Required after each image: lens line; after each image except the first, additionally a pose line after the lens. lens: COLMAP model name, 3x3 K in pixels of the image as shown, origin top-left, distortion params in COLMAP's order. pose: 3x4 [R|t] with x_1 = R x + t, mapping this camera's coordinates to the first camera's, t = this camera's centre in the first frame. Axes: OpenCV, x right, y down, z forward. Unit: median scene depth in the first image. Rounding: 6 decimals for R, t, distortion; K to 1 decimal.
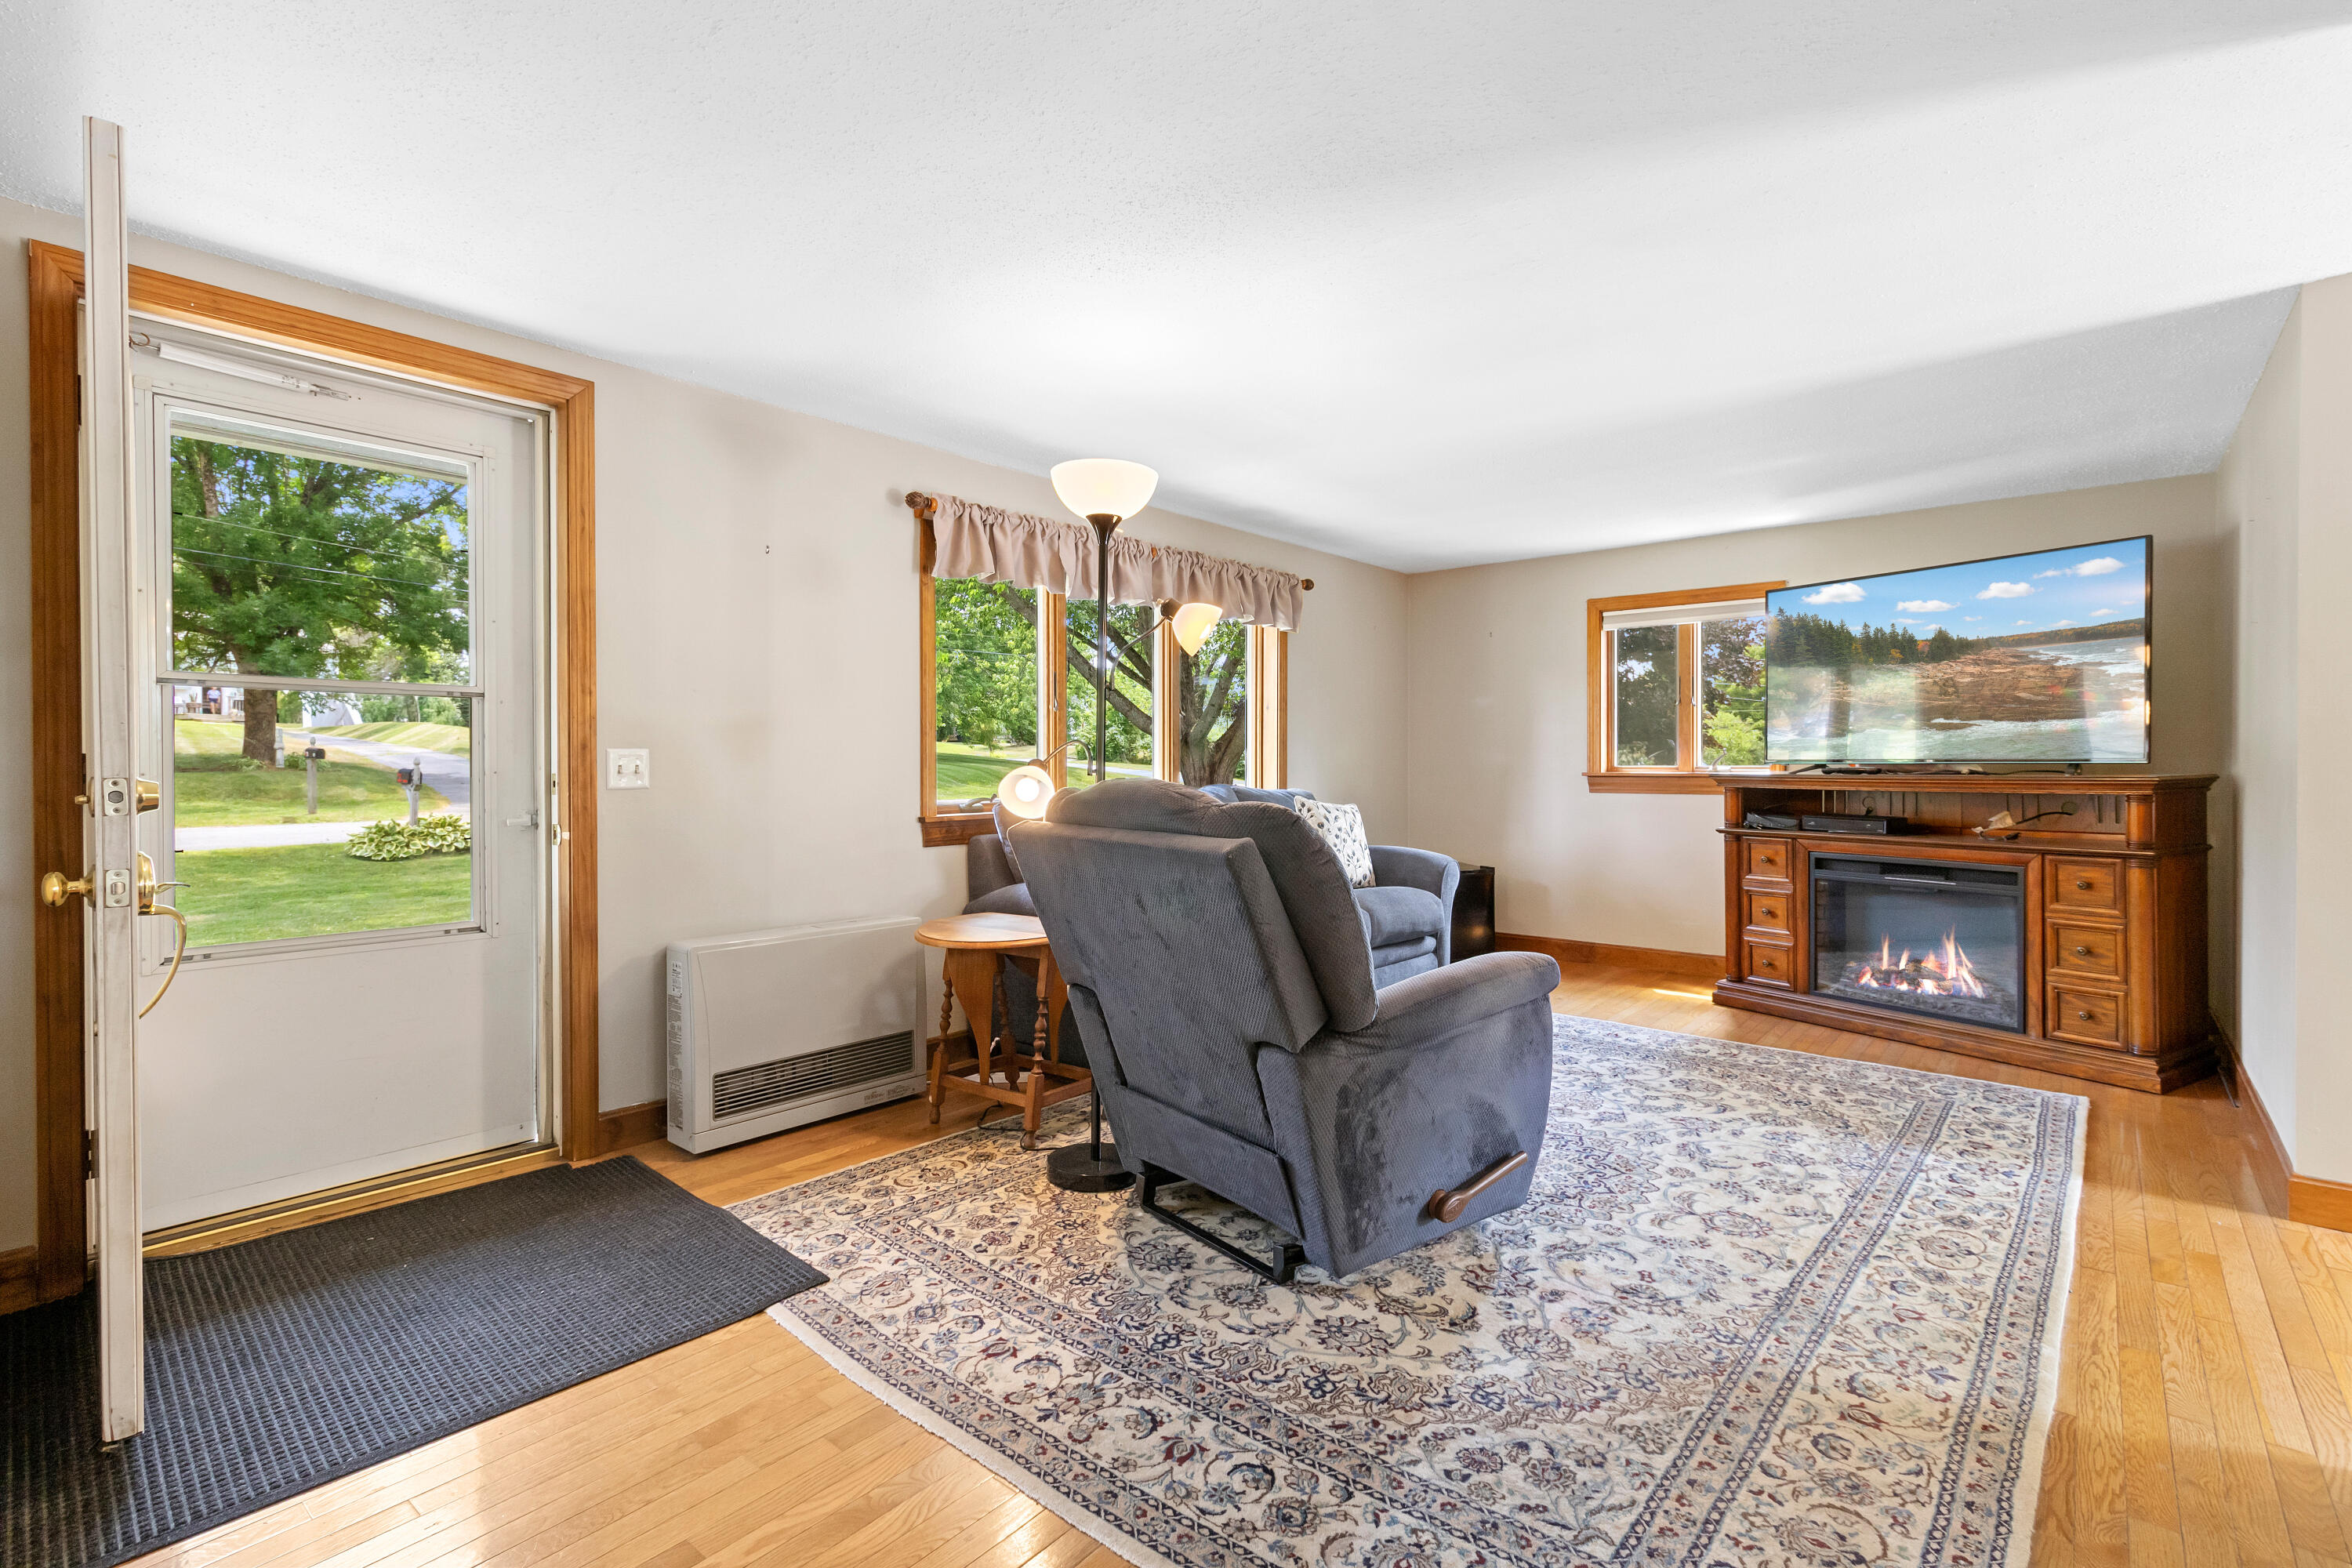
lens RADIAL K [[1072.4, 0, 1185.2], [0, 1072.4, 770.1], [0, 0, 1]] dist [0.001942, -0.000157]
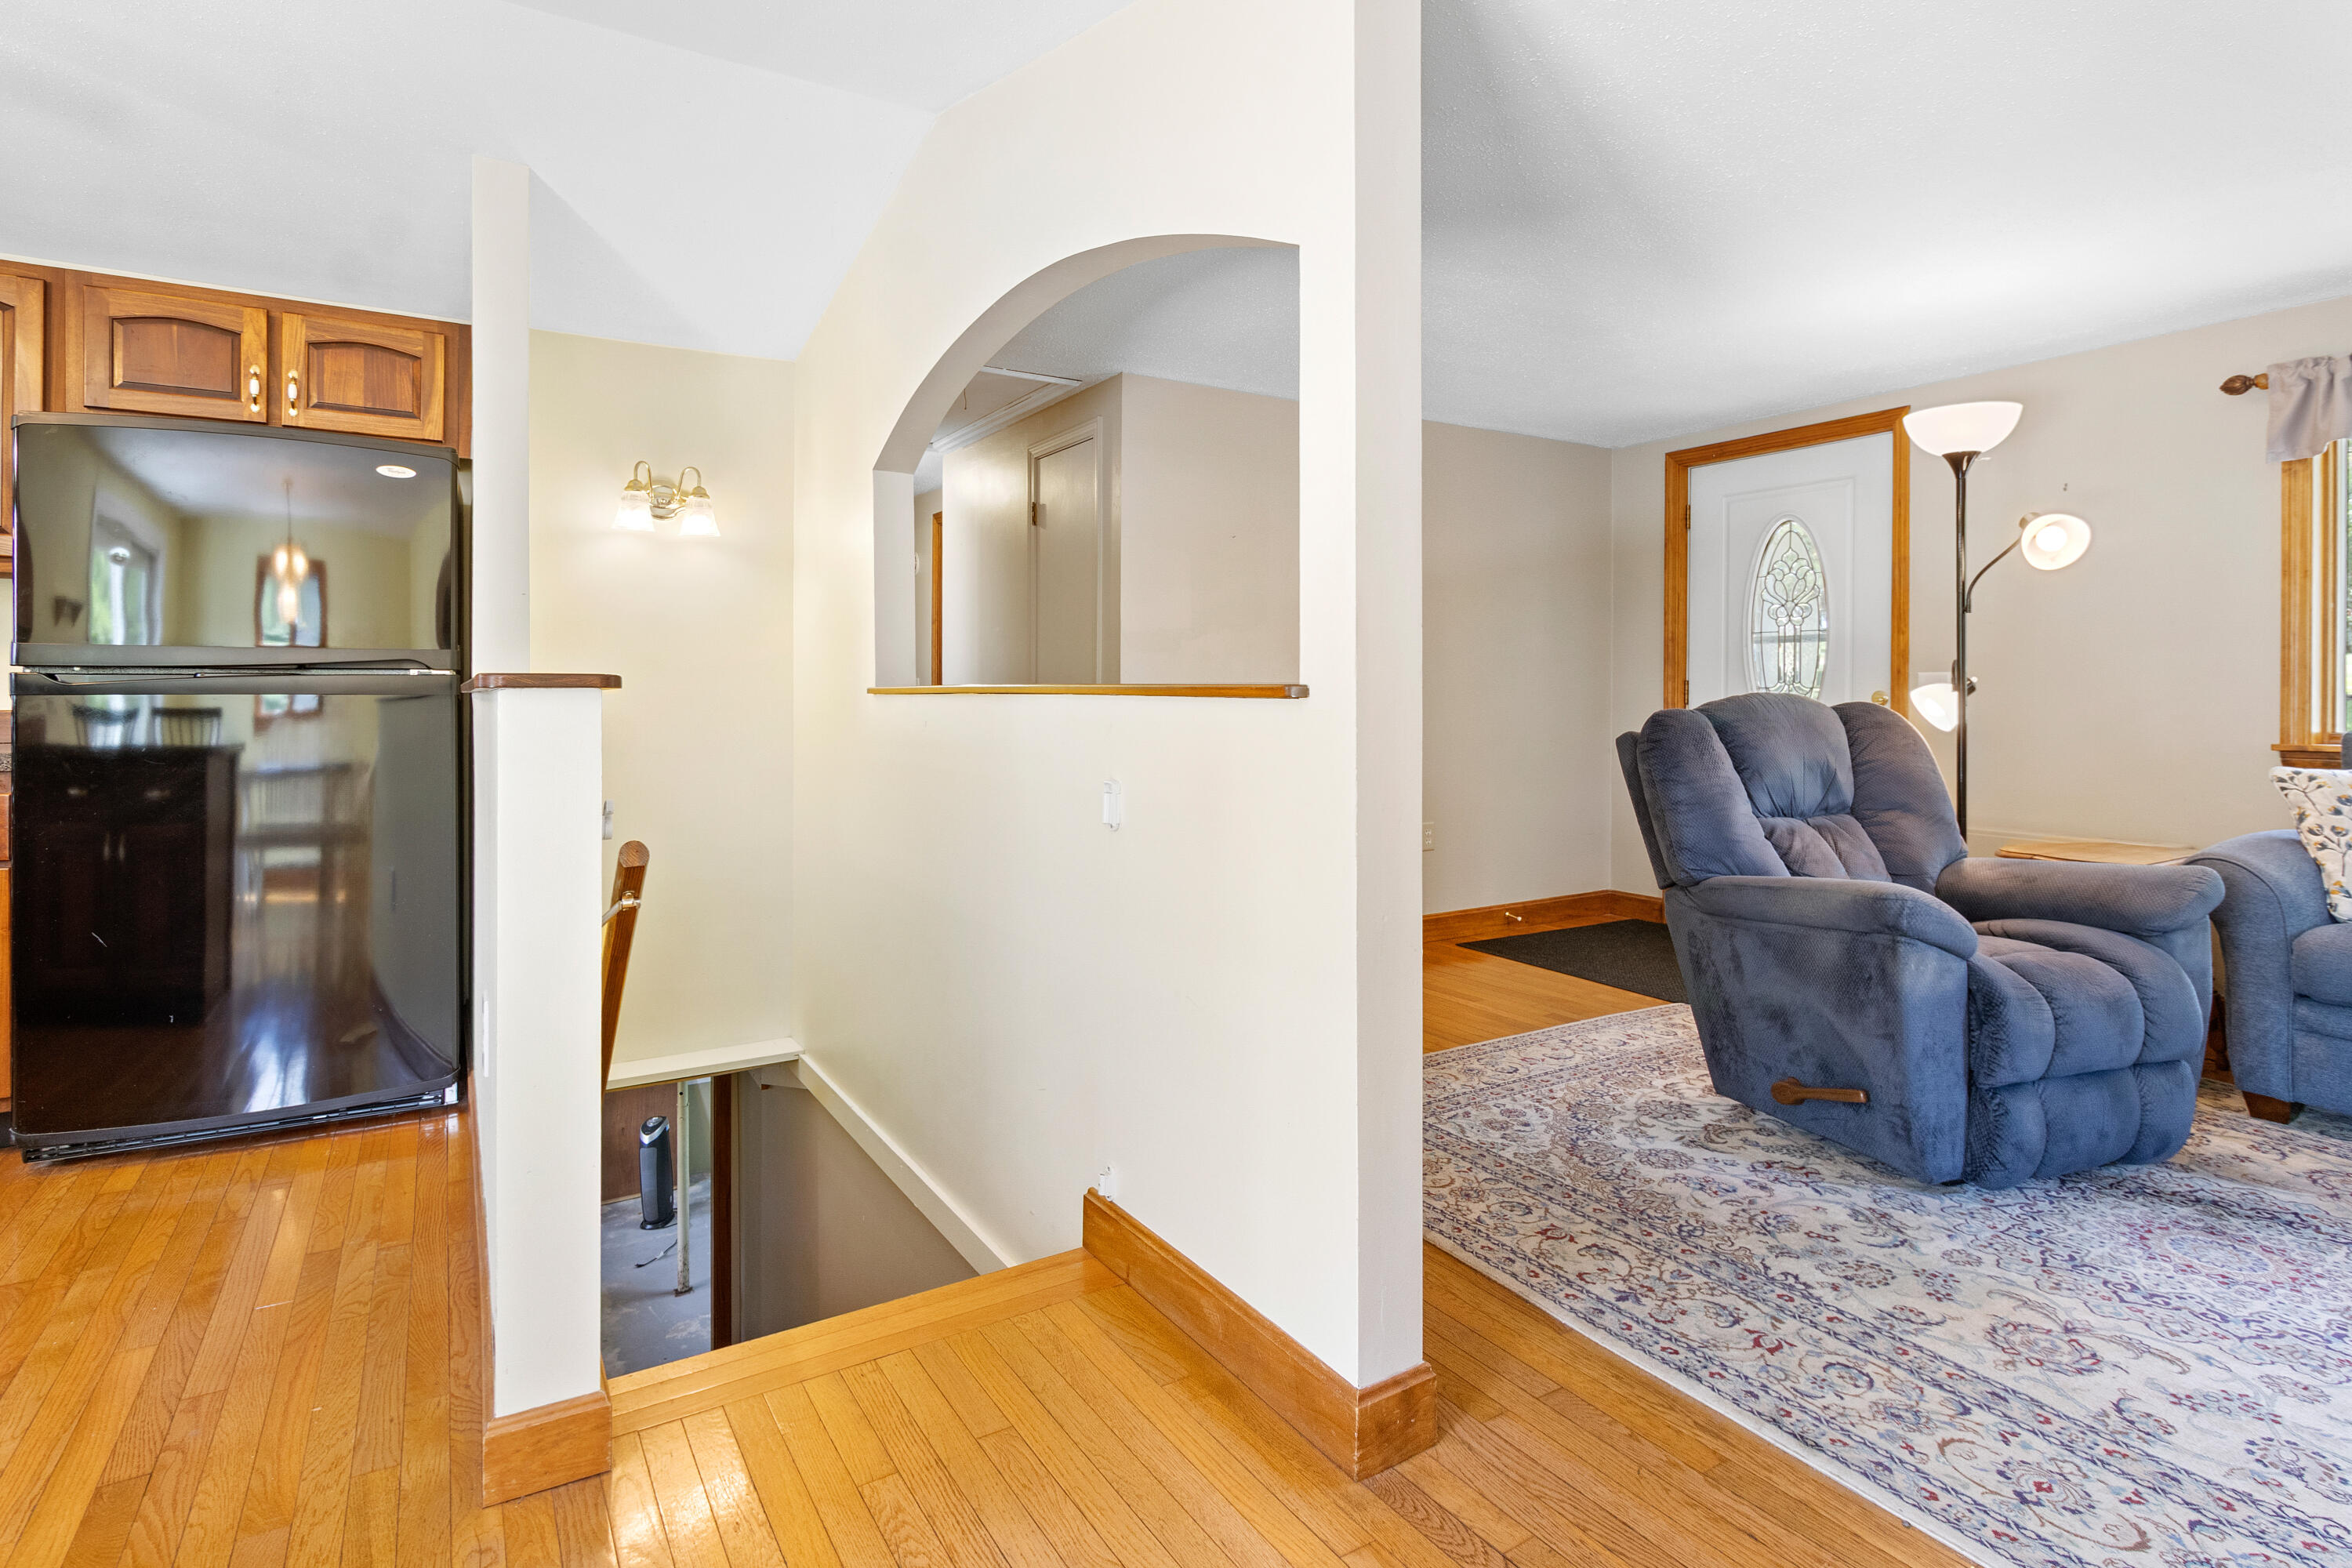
lens RADIAL K [[1203.4, 0, 1188.6], [0, 1203.4, 702.9], [0, 0, 1]] dist [-0.000801, -0.000570]
pose [[-0.307317, 0.011361, -0.951539, 1.013101], [-0.003850, 0.999906, 0.013182, 0.003849], [0.951599, 0.007714, -0.307245, 0.516999]]
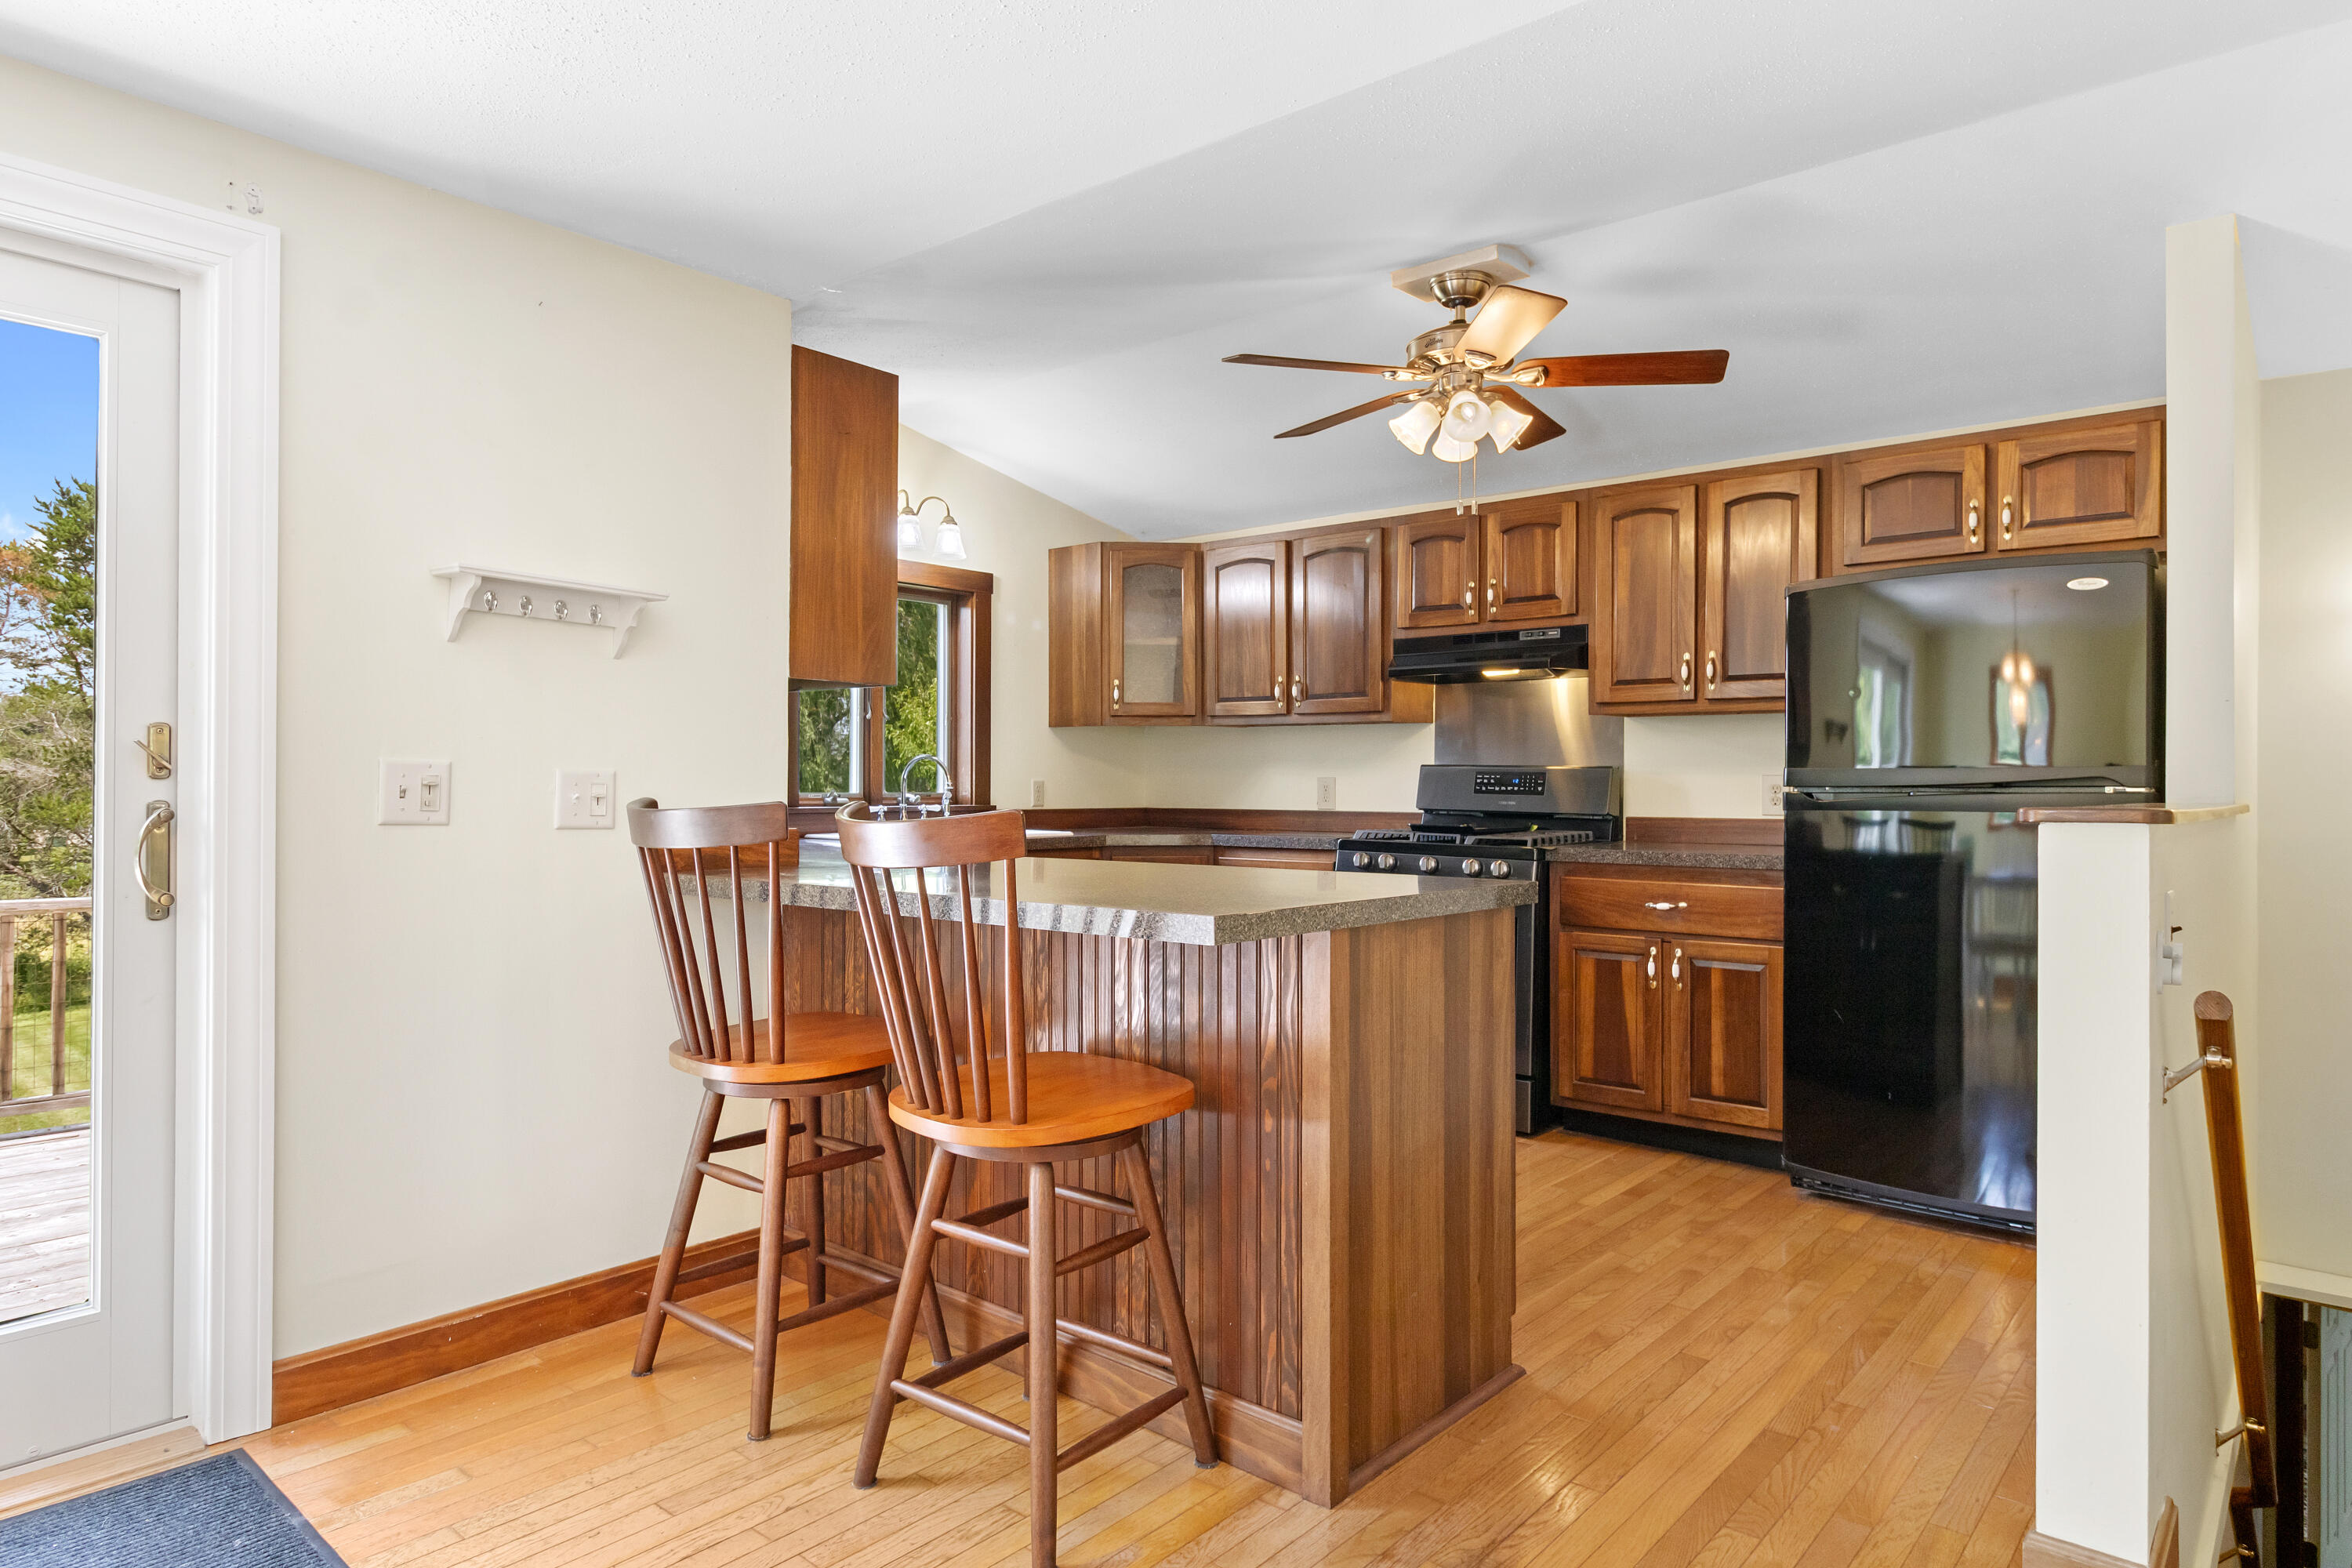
lens RADIAL K [[1364.8, 0, 1172.2], [0, 1364.8, 773.4], [0, 0, 1]] dist [0.002354, -0.002485]
pose [[-0.999969, 0.000891, 0.007870, 0.997545], [0.000855, 0.999989, -0.004584, -0.011929], [-0.007874, -0.004577, -0.999959, 0.663214]]
